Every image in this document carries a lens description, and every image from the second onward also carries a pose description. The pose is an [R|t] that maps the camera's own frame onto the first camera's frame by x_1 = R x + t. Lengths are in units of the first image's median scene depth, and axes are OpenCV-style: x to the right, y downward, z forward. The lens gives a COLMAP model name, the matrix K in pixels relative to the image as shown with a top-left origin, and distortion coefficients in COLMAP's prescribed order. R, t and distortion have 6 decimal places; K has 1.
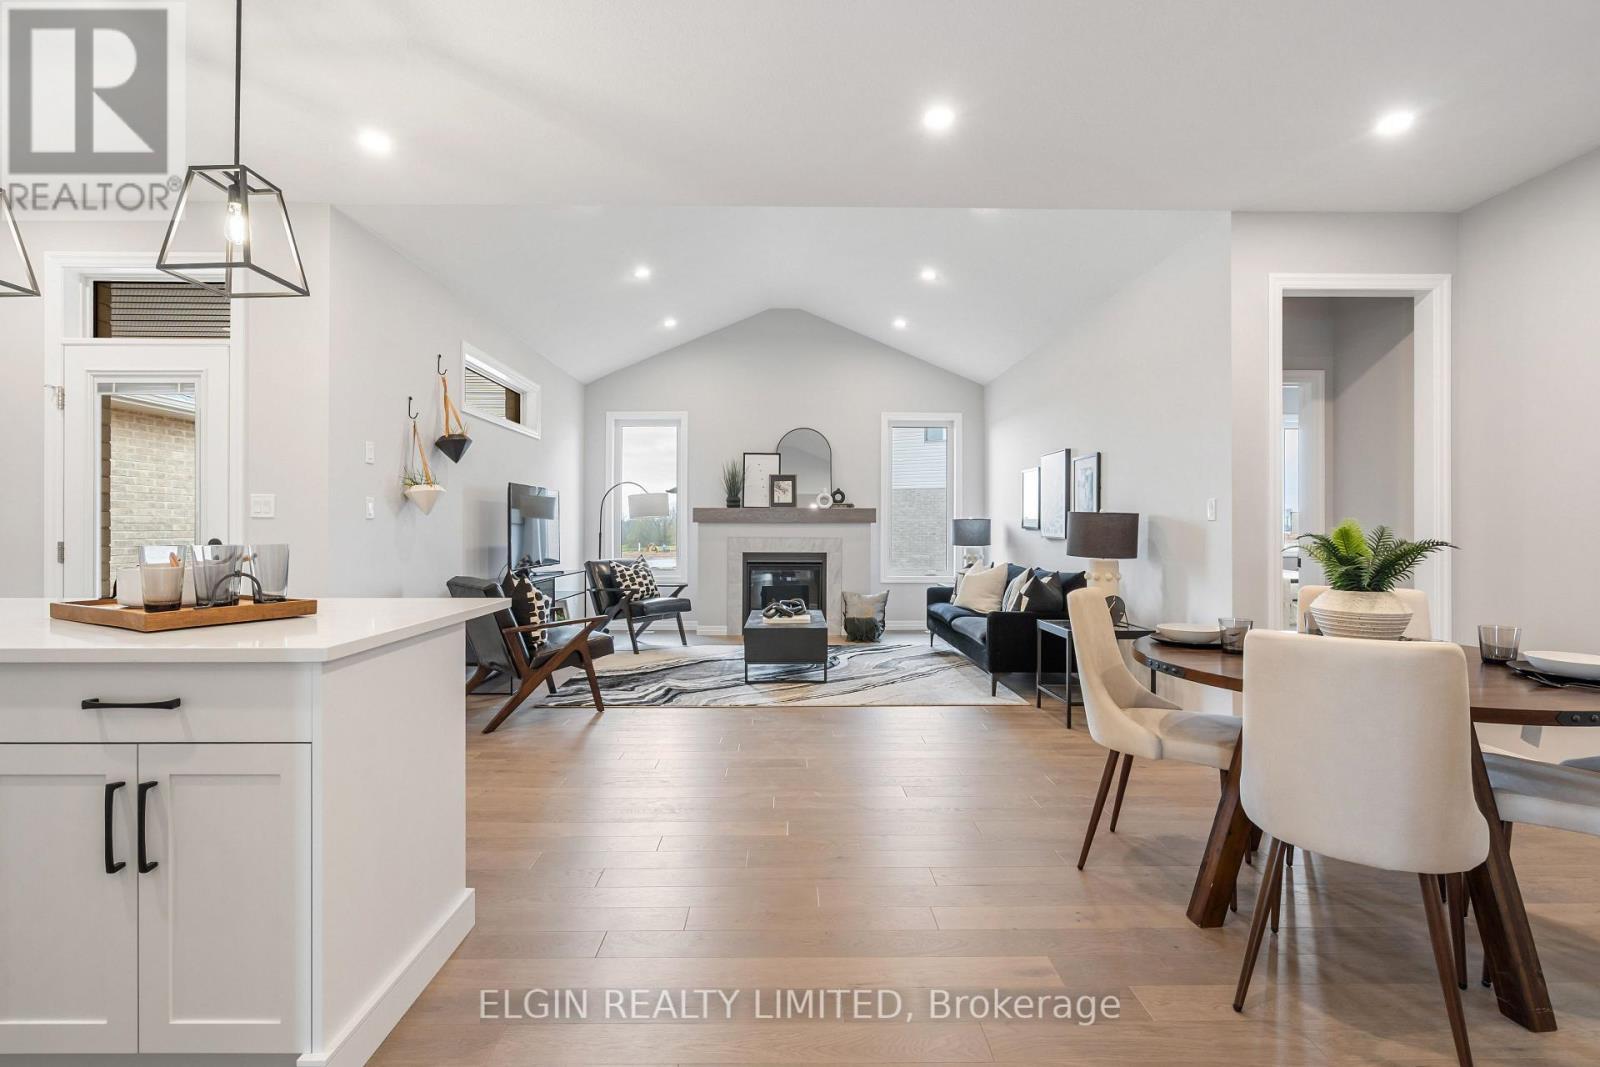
lens RADIAL K [[730.3, 0, 791.5], [0, 730.3, 526.7], [0, 0, 1]] dist [-0.008021, 0.002208]
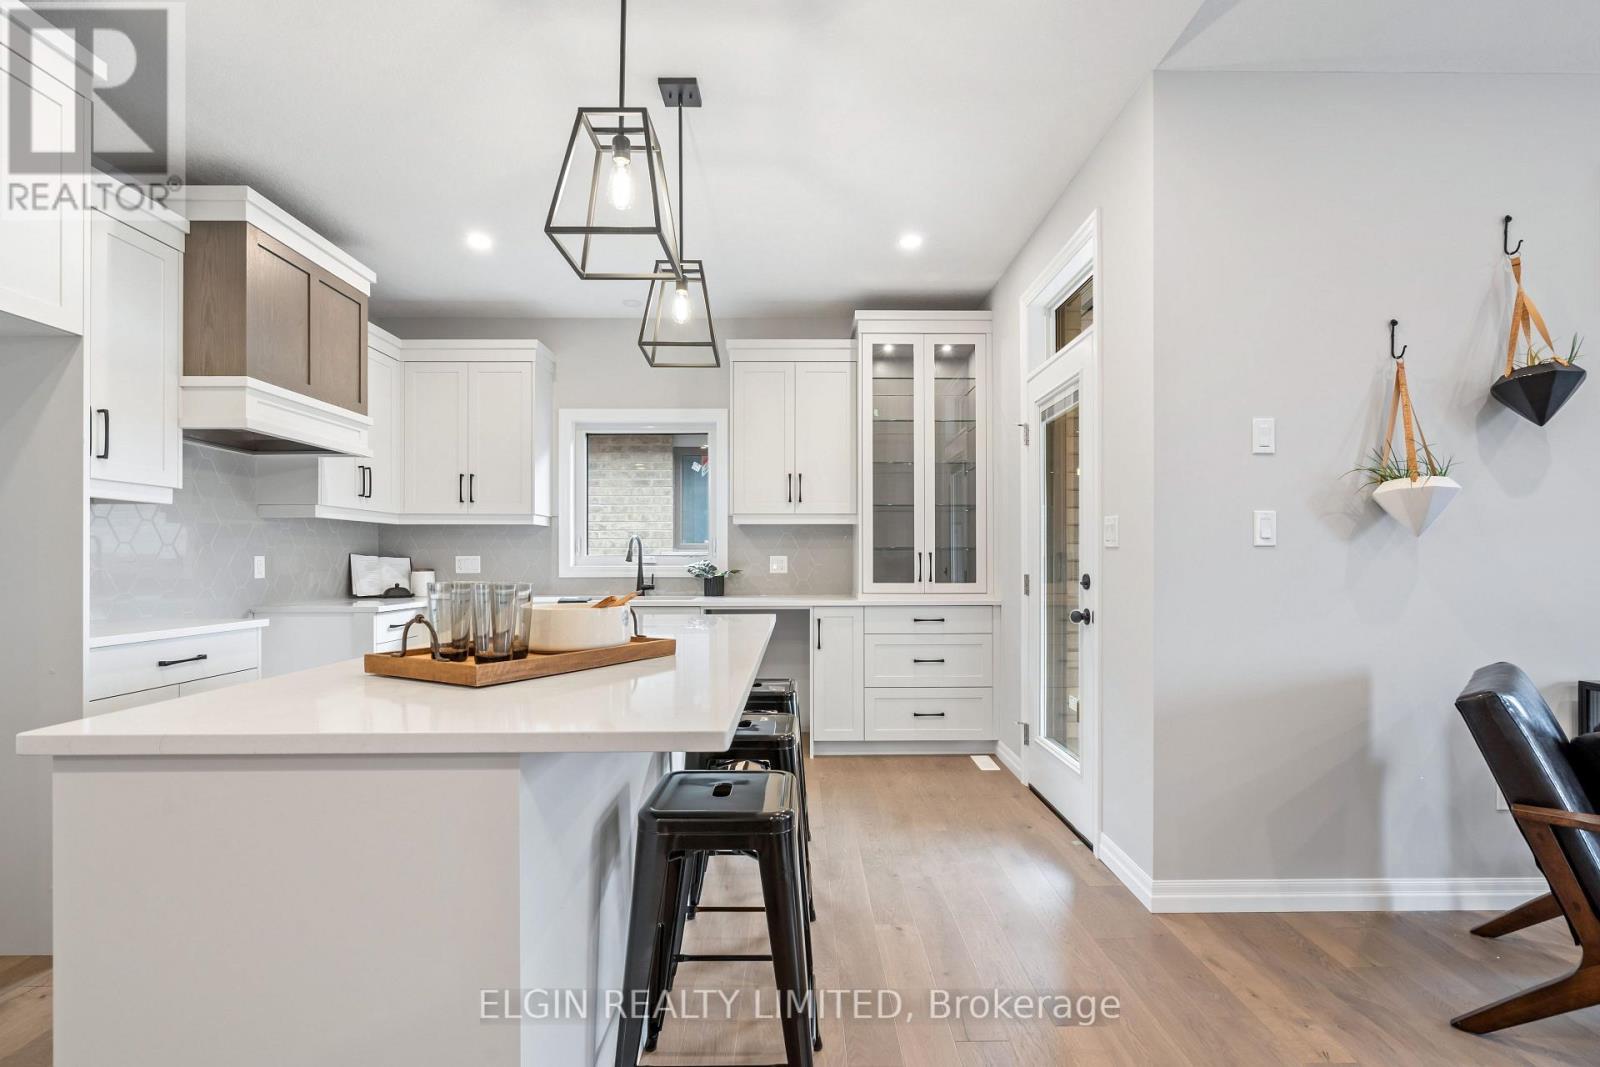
lens RADIAL K [[730.3, 0, 802.7], [0, 730.3, 556.5], [0, 0, 1]] dist [-0.008021, 0.002208]
pose [[-0.003676, -0.004806, -0.999982, 0.015291], [0.001902, 0.999987, -0.004813, 0.000119], [0.999991, -0.001920, -0.003667, 0.434771]]
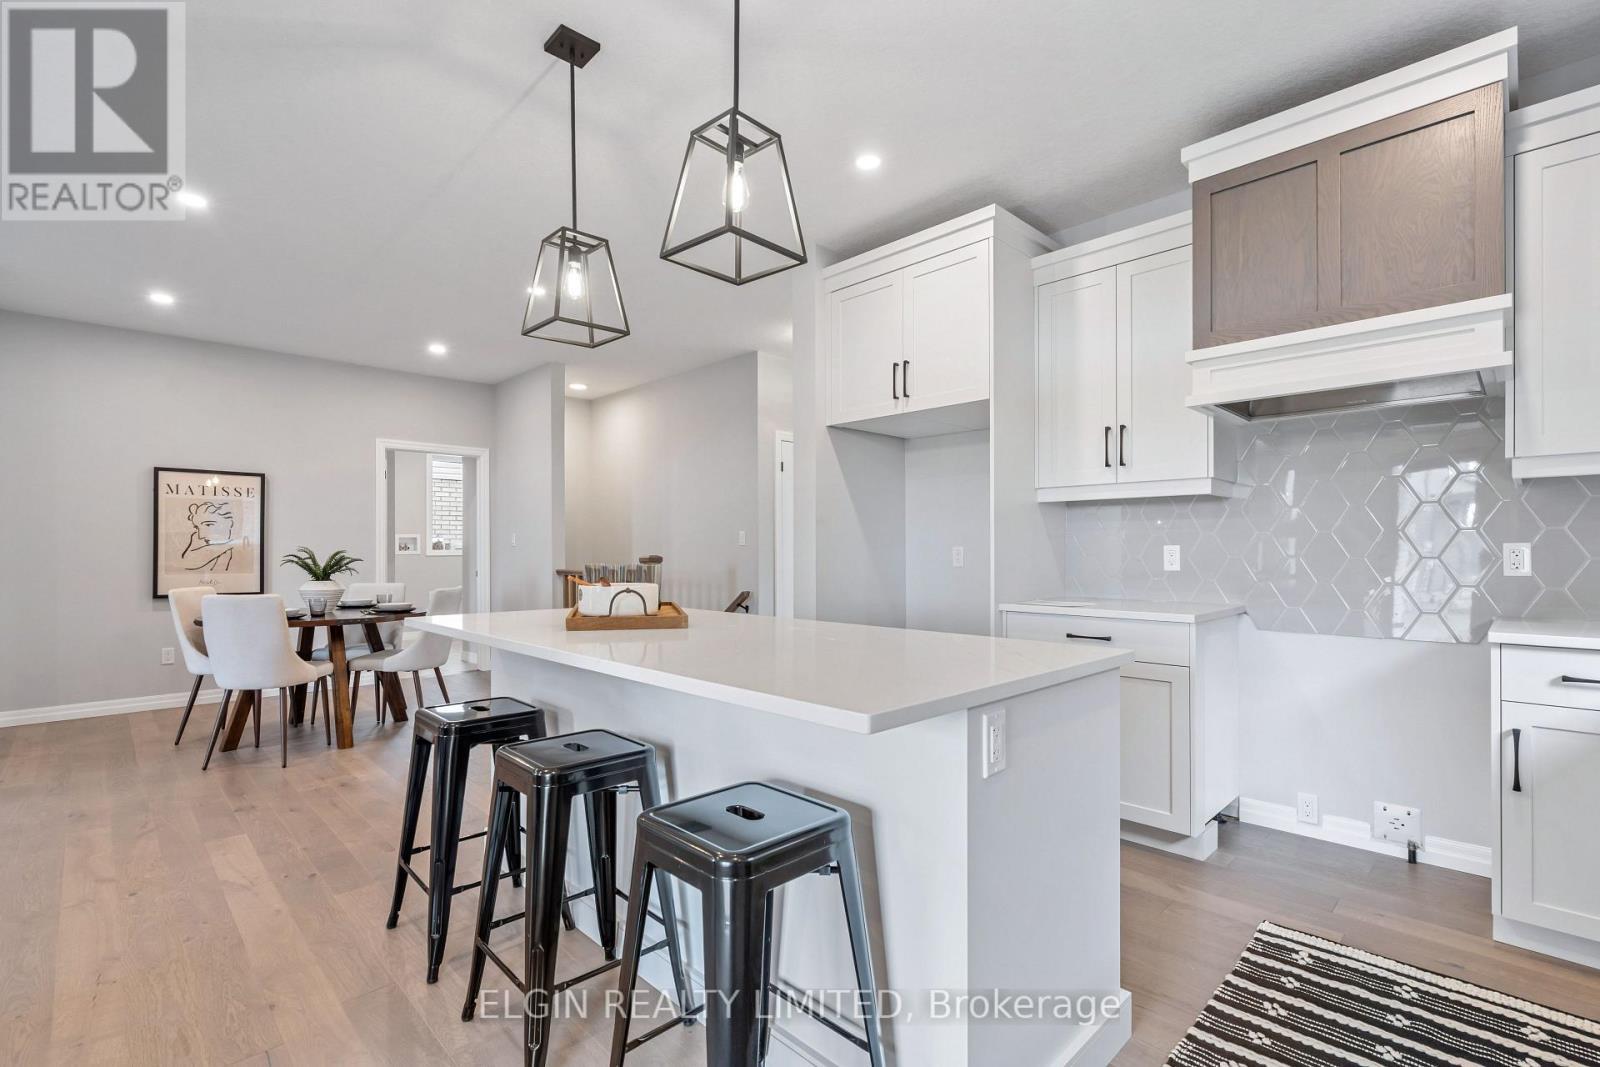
lens RADIAL K [[730.3, 0, 807.5], [0, 730.3, 543.3], [0, 0, 1]] dist [-0.008021, 0.002208]
pose [[-0.699433, 0.006798, 0.714666, -0.656514], [0.001174, 0.999964, -0.008363, -0.000940], [-0.714698, -0.005010, -0.699416, 0.552562]]
